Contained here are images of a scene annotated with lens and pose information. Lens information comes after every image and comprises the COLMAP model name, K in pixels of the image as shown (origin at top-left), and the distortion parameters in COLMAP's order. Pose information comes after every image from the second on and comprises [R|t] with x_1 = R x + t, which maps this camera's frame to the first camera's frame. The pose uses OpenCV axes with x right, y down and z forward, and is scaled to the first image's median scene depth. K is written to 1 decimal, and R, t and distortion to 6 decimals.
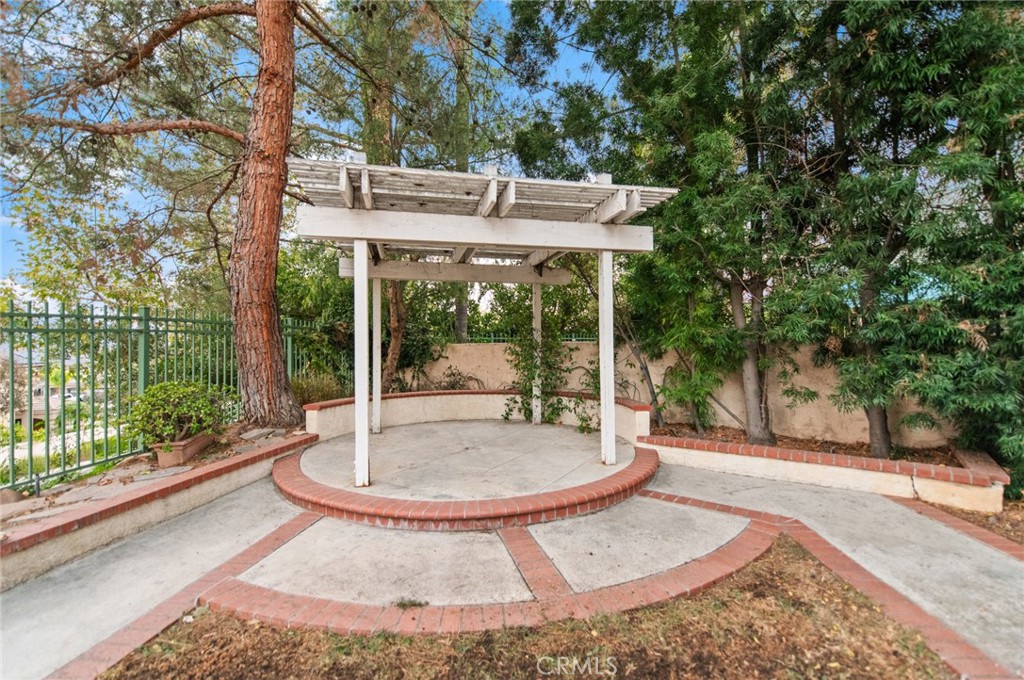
lens RADIAL K [[467.3, 0, 510.2], [0, 467.3, 342.9], [0, 0, 1]] dist [0.000237, 0.000003]
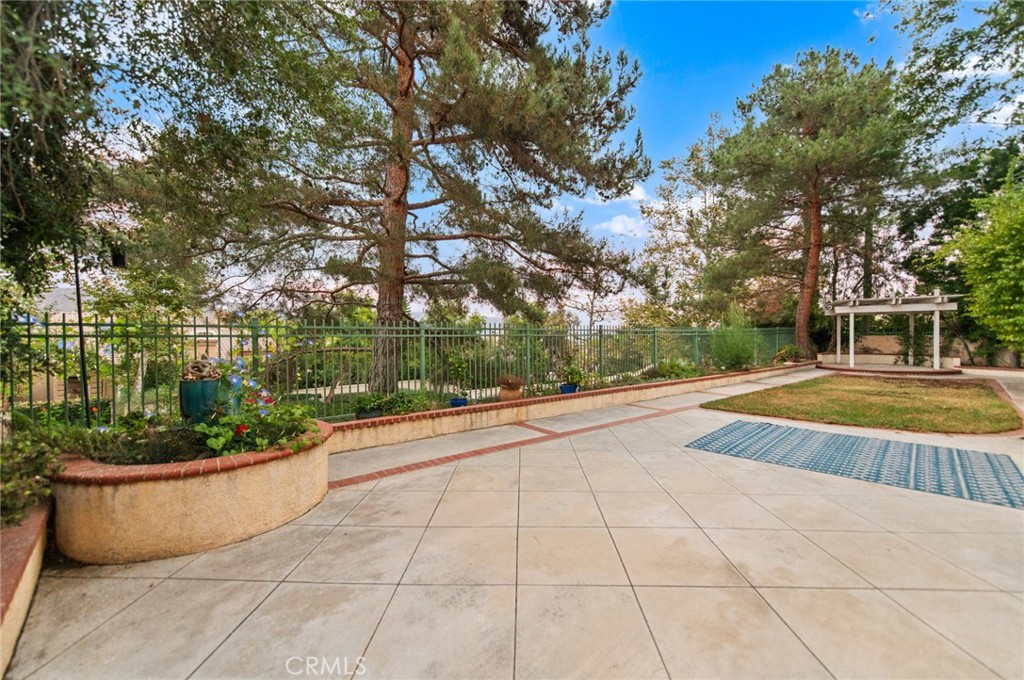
lens RADIAL K [[402.4, 0, 516.3], [0, 402.4, 342.2], [0, 0, 1]] dist [0.003292, -0.000209]
pose [[0.732039, 0.018361, -0.681015, -0.029161], [-0.003251, 0.999720, 0.023459, -0.011481], [0.681255, -0.014959, 0.731894, -2.569277]]
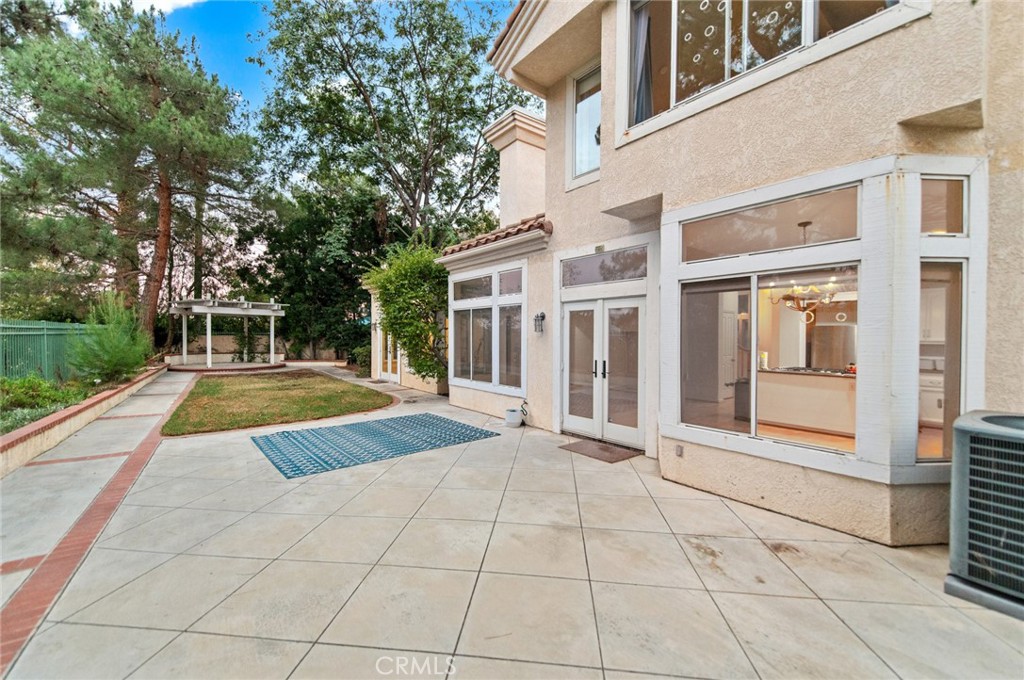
lens RADIAL K [[402.4, 0, 518.8], [0, 402.4, 341.7], [0, 0, 1]] dist [0.003292, -0.000209]
pose [[0.728339, 0.010634, 0.685134, -0.514724], [-0.019544, 0.999795, 0.005258, -0.013964], [-0.684938, -0.017220, 0.728398, -2.467302]]
